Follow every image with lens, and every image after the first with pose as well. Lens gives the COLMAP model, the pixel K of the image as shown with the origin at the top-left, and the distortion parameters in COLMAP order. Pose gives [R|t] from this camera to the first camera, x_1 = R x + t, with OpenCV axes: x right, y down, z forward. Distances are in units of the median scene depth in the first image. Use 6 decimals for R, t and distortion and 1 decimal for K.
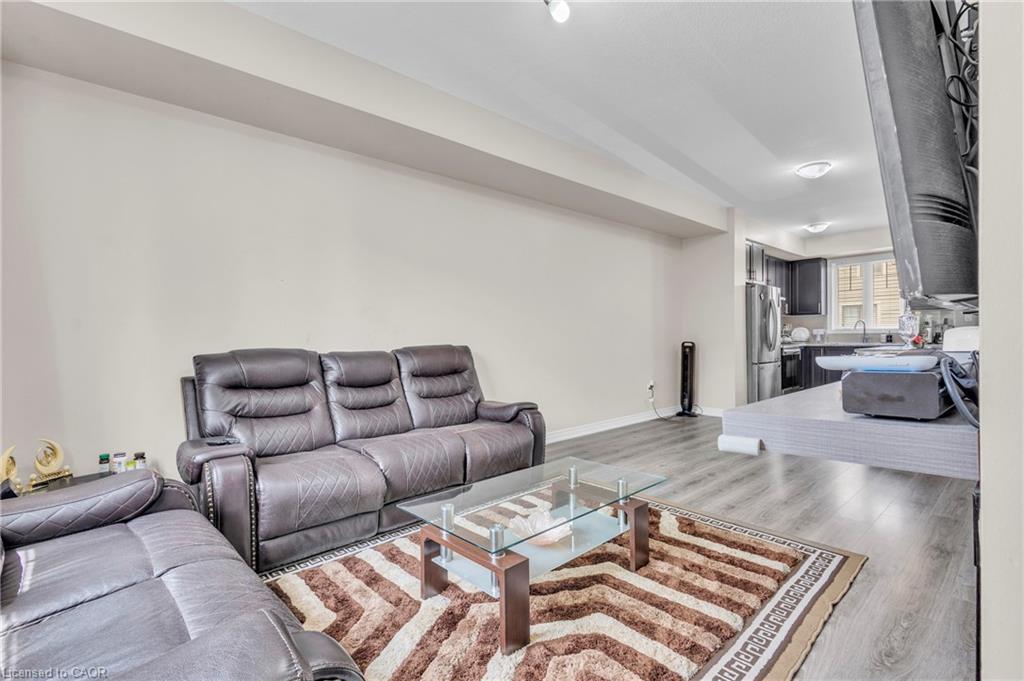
lens RADIAL K [[453.0, 0, 511.1], [0, 453.0, 335.3], [0, 0, 1]] dist [0.001253, 0.000436]
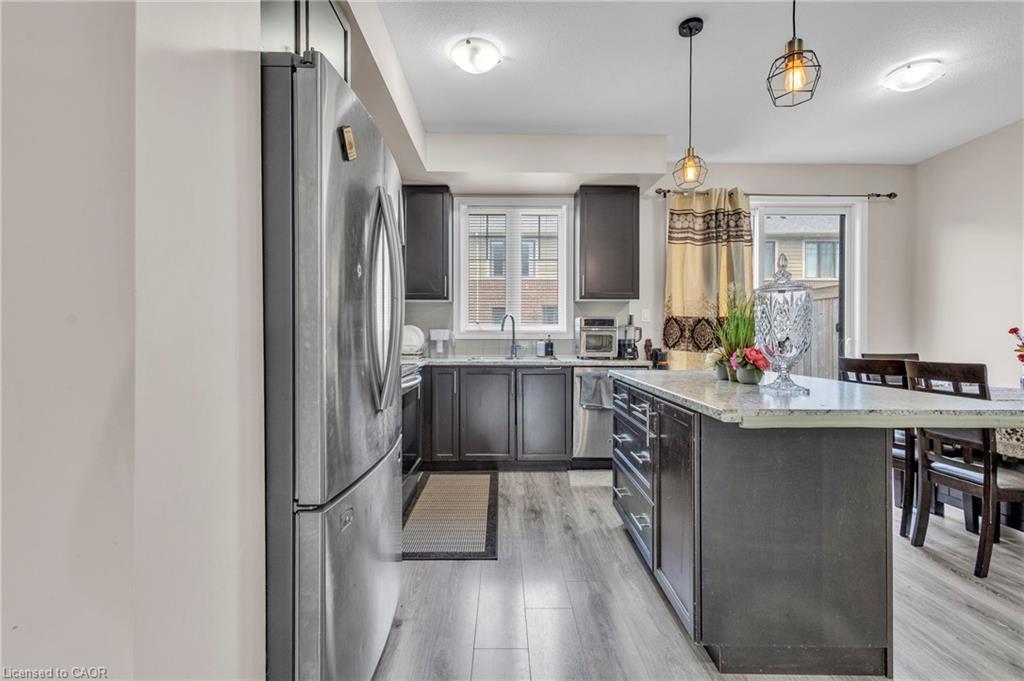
lens RADIAL K [[453.0, 0, 511.1], [0, 453.0, 335.3], [0, 0, 1]] dist [0.001253, 0.000436]
pose [[0.628686, 0.019547, 0.777414, 0.402371], [-0.012261, 0.999809, -0.015224, -0.000858], [-0.777563, 0.000040, 0.628805, 0.745724]]
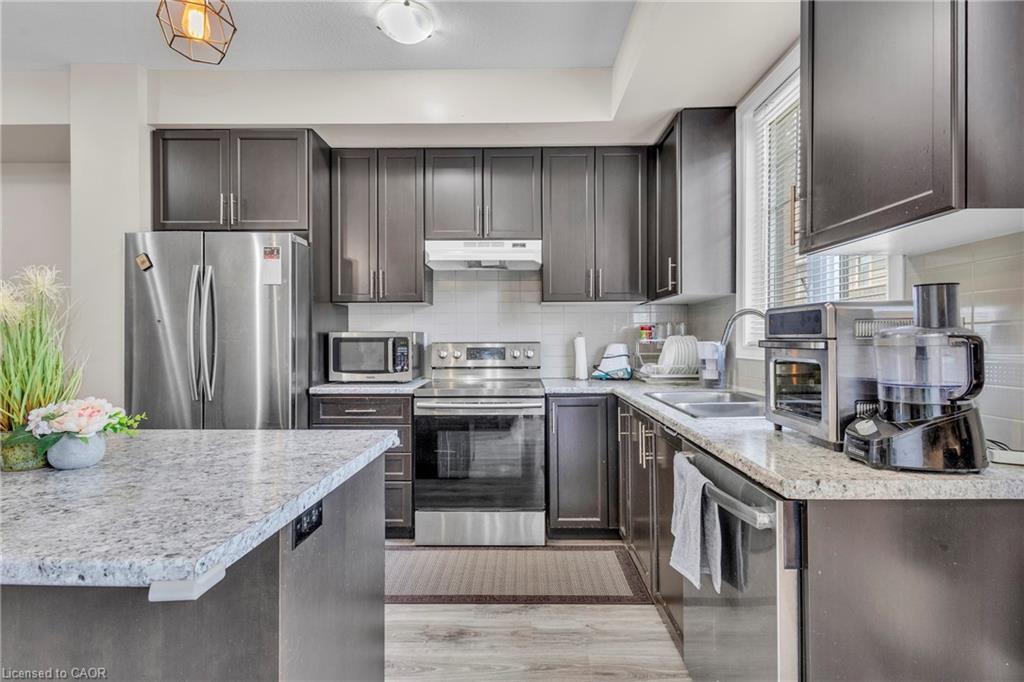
lens RADIAL K [[467.1, 0, 512.0], [0, 467.1, 341.0], [0, 0, 1]] dist [-0.000823, 0.000033]
pose [[0.743049, 0.008336, -0.669185, 0.950585], [0.000466, 0.999916, 0.012974, -0.021409], [0.669237, -0.009952, 0.742982, 0.812049]]
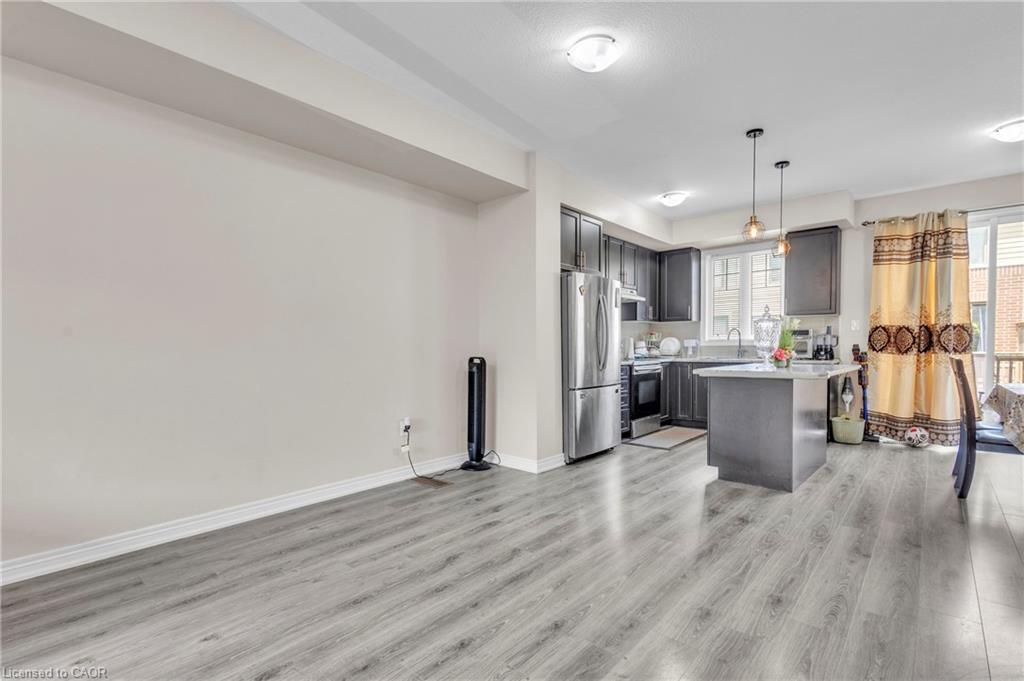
lens RADIAL K [[480.7, 0, 515.0], [0, 480.7, 347.4], [0, 0, 1]] dist [-0.000826, 0.000105]
pose [[0.989172, 0.005369, 0.146665, 0.310664], [-0.005843, 0.999979, 0.002799, -0.001183], [-0.146647, -0.003626, 0.989182, 0.270336]]
